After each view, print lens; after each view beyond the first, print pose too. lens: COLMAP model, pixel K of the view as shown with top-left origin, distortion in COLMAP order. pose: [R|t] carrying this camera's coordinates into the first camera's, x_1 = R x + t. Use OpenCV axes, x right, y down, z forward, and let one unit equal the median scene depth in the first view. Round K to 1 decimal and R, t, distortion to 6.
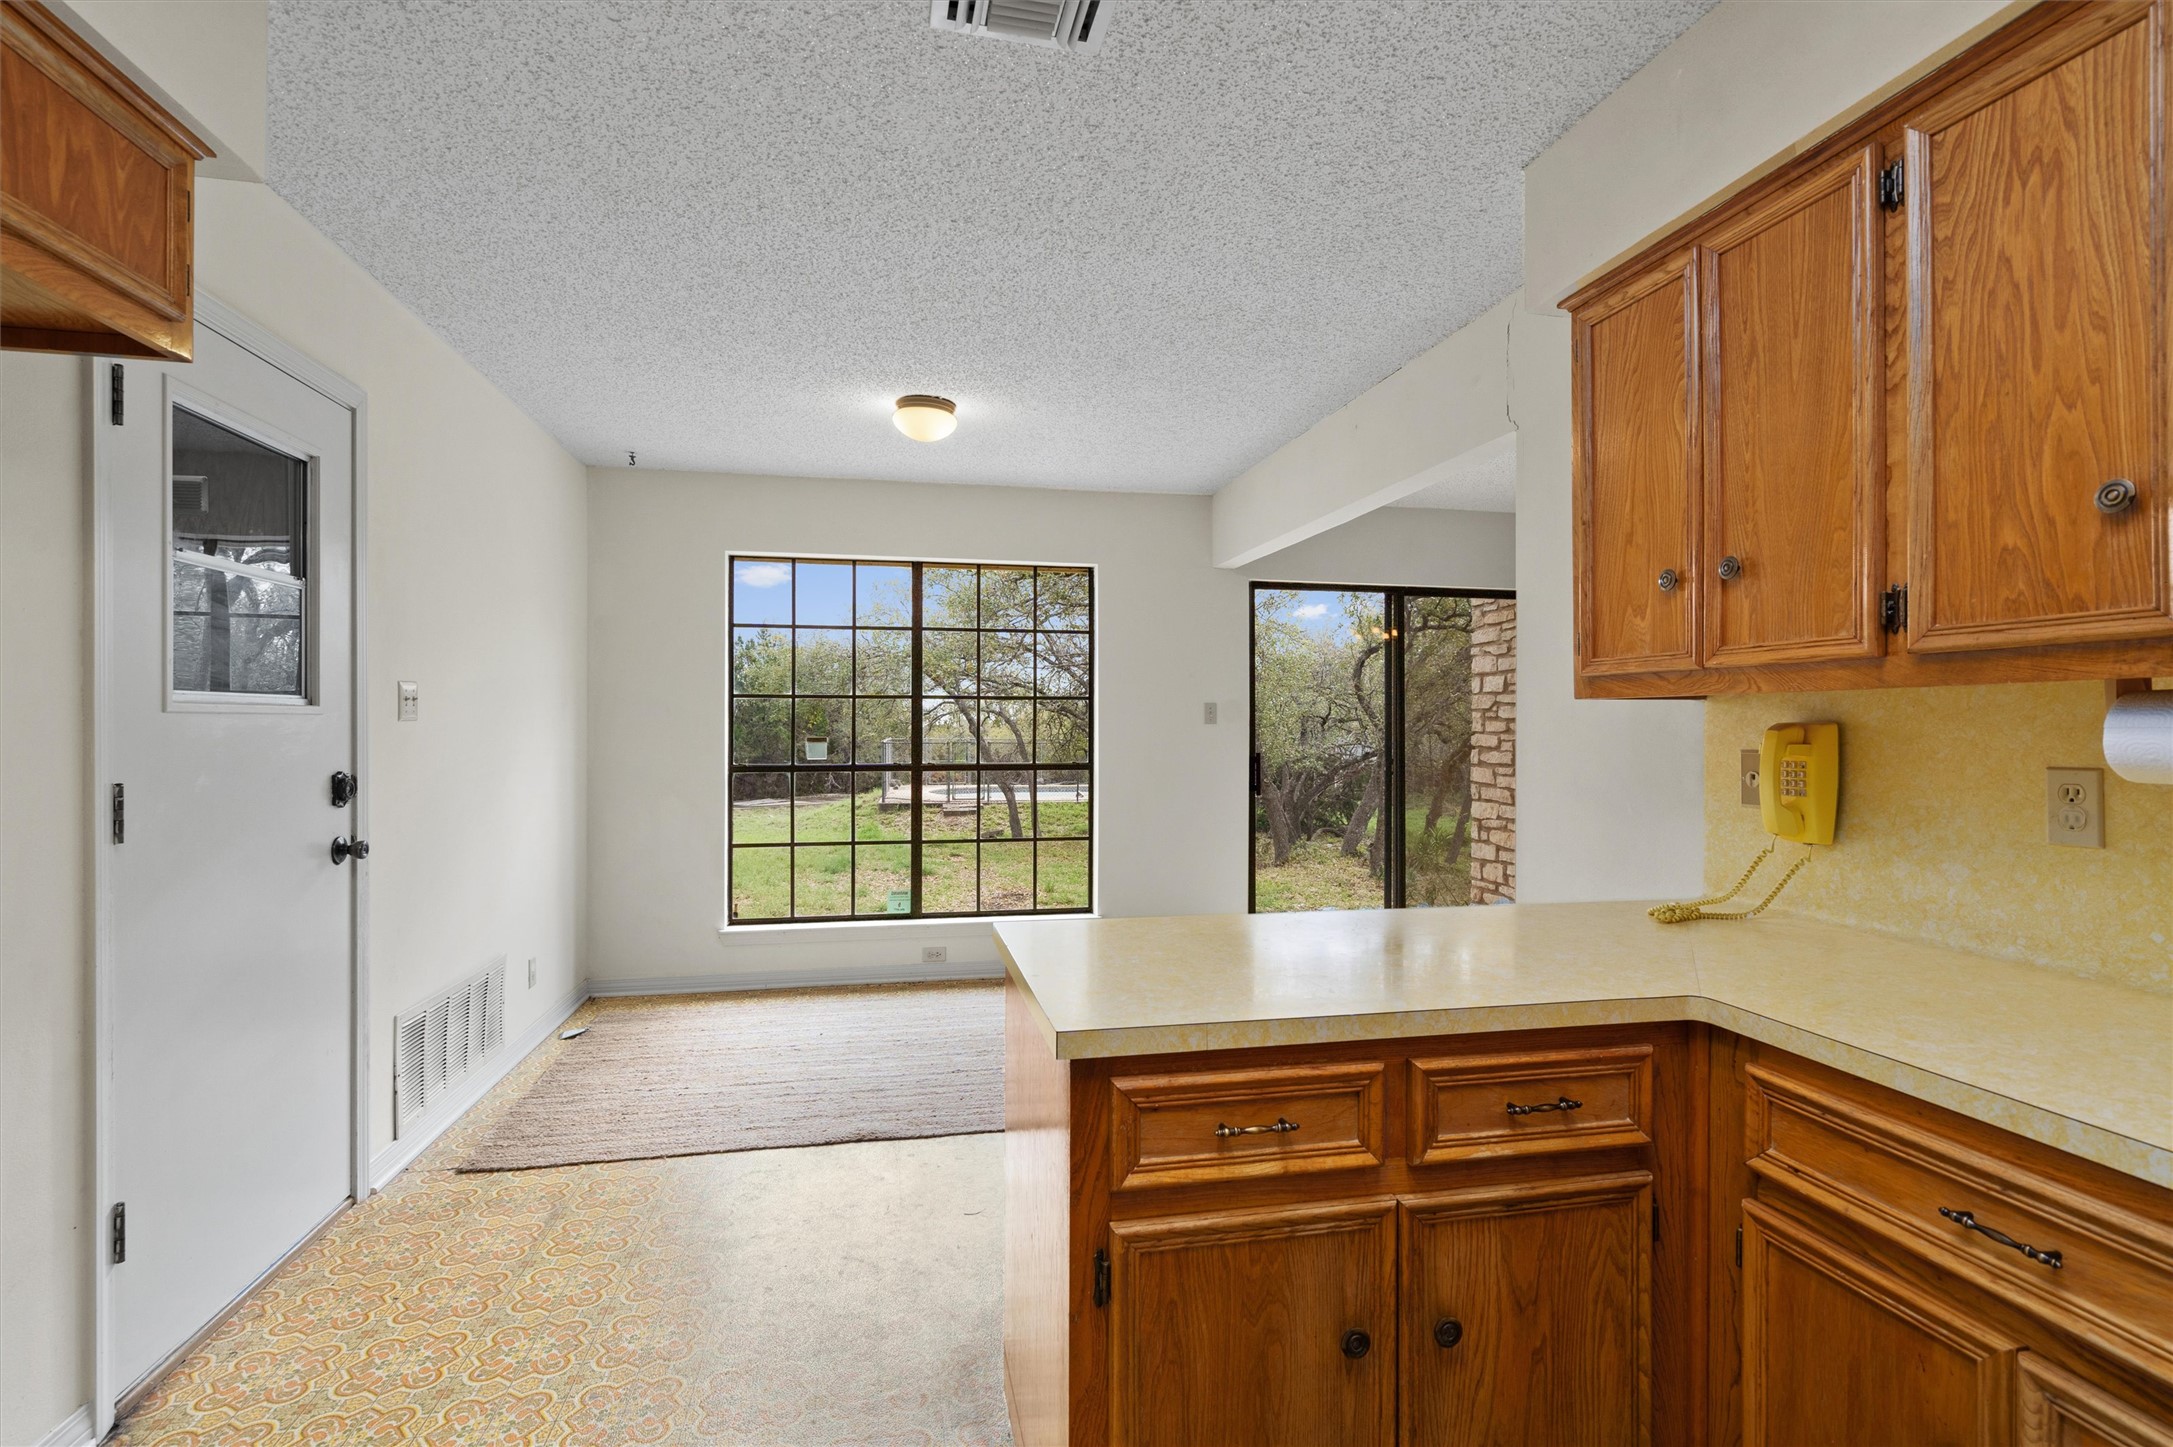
lens RADIAL K [[986.2, 0, 1084.4], [0, 986.2, 714.5], [0, 0, 1]] dist [-0.001916, 0.000004]
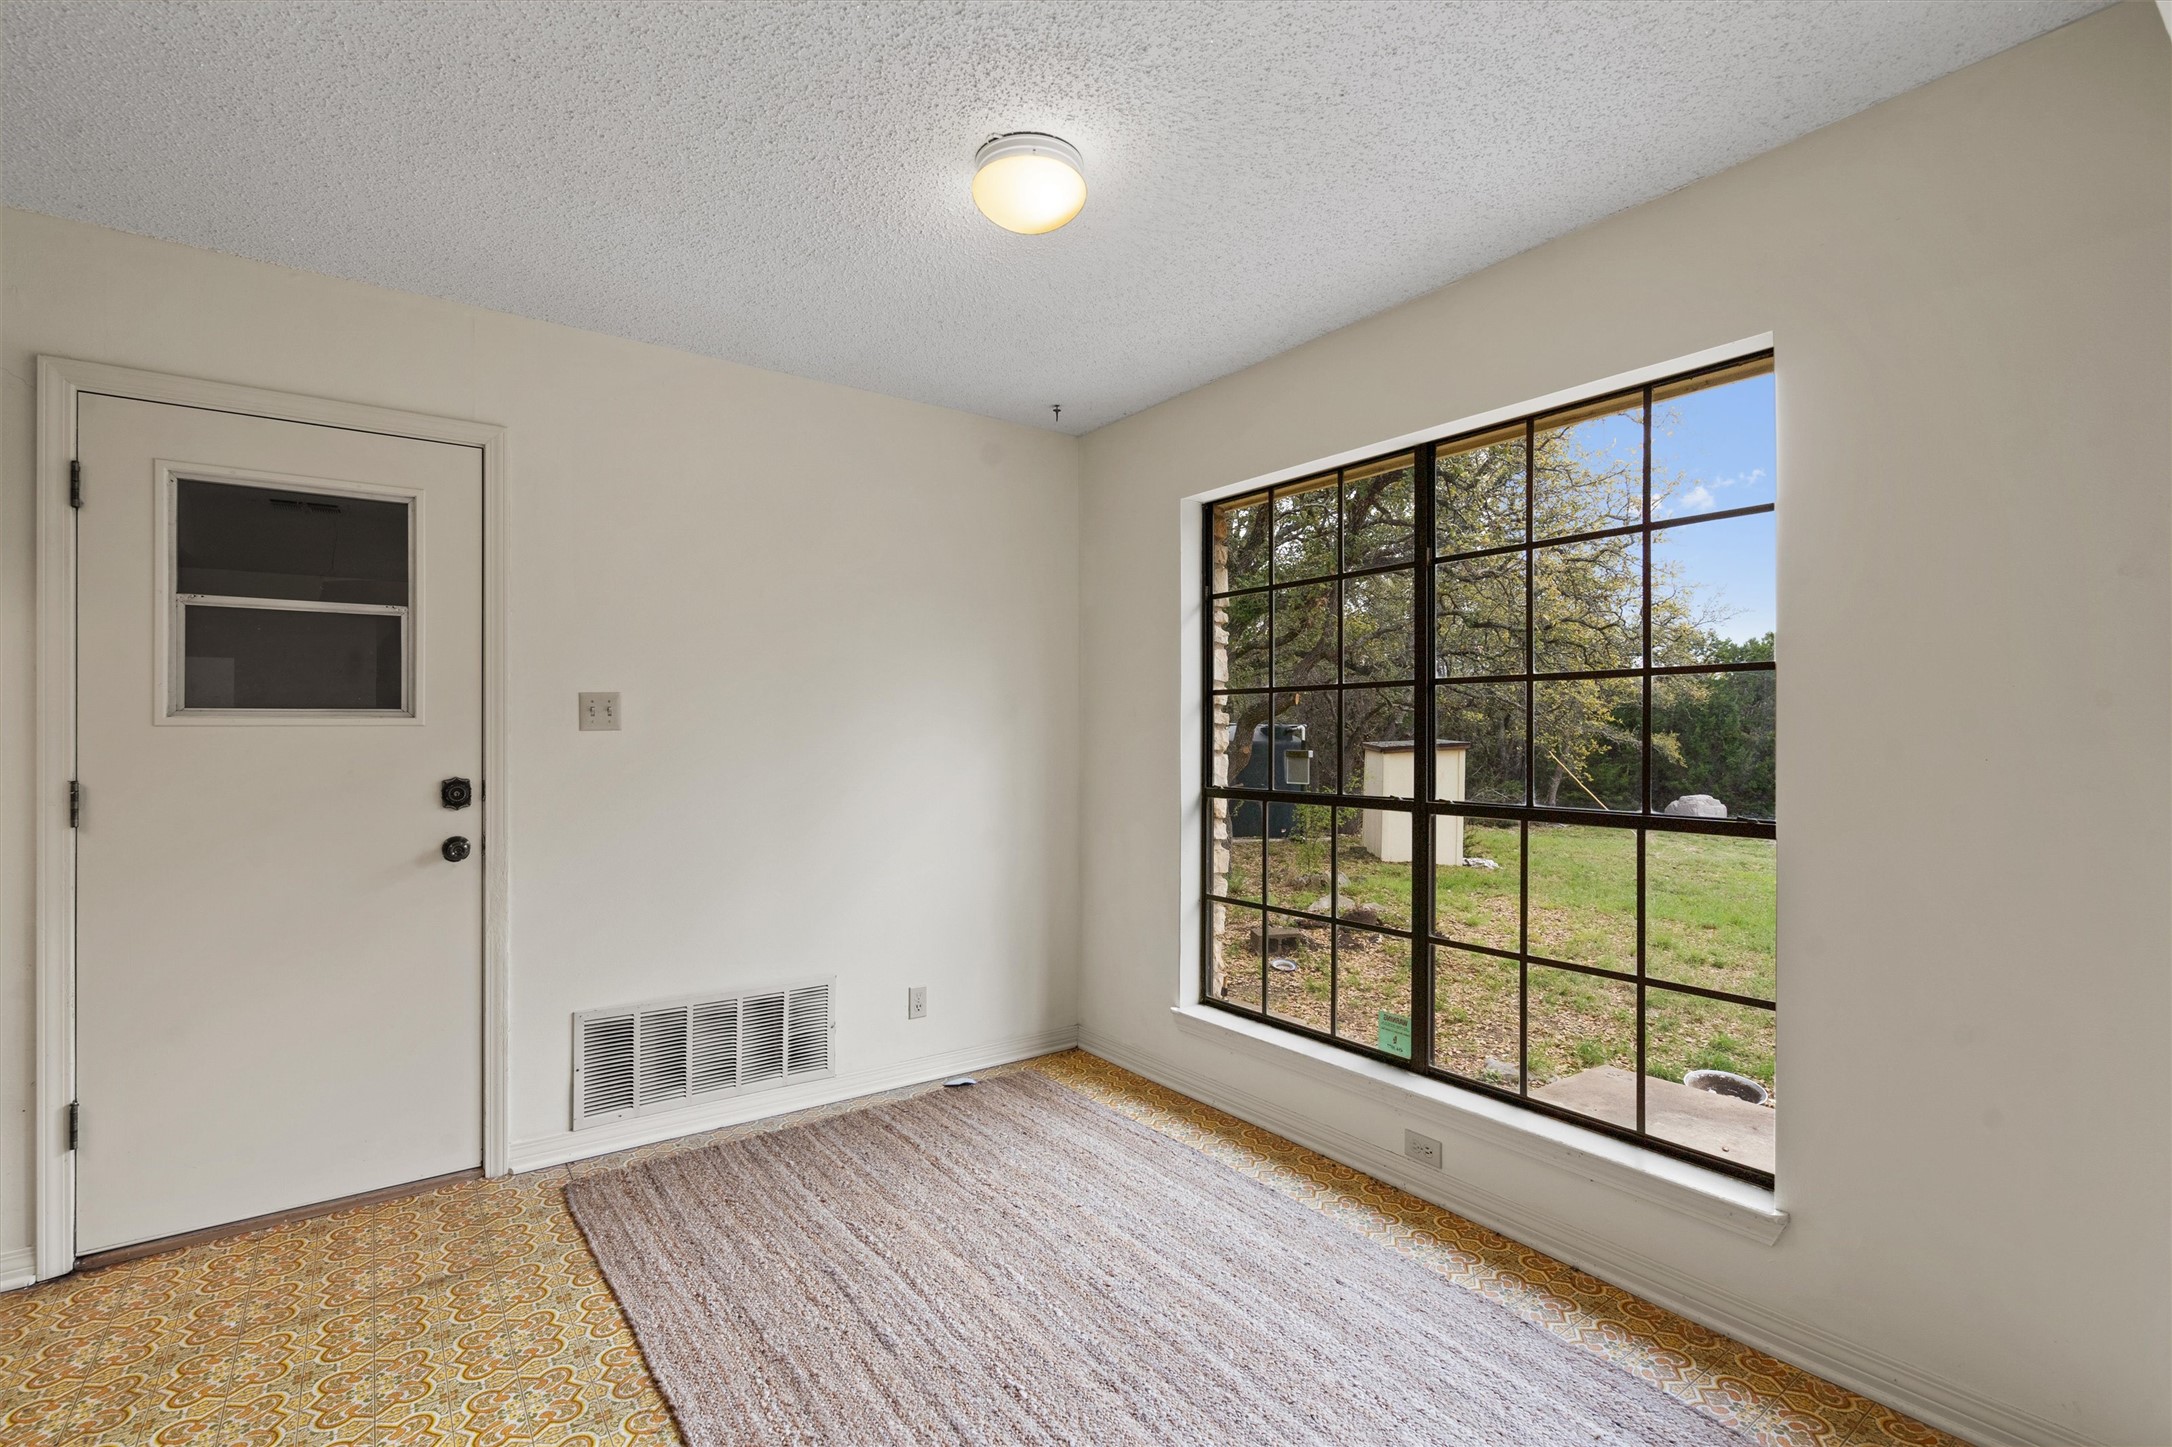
lens RADIAL K [[977.3, 0, 1087.9], [0, 977.3, 726.9], [0, 0, 1]] dist [-0.002397, 0.000334]
pose [[0.406825, -0.011487, -0.913434, 0.264487], [0.015233, 0.999867, -0.005789, 0.009386], [0.913379, -0.011559, 0.406946, 0.602162]]
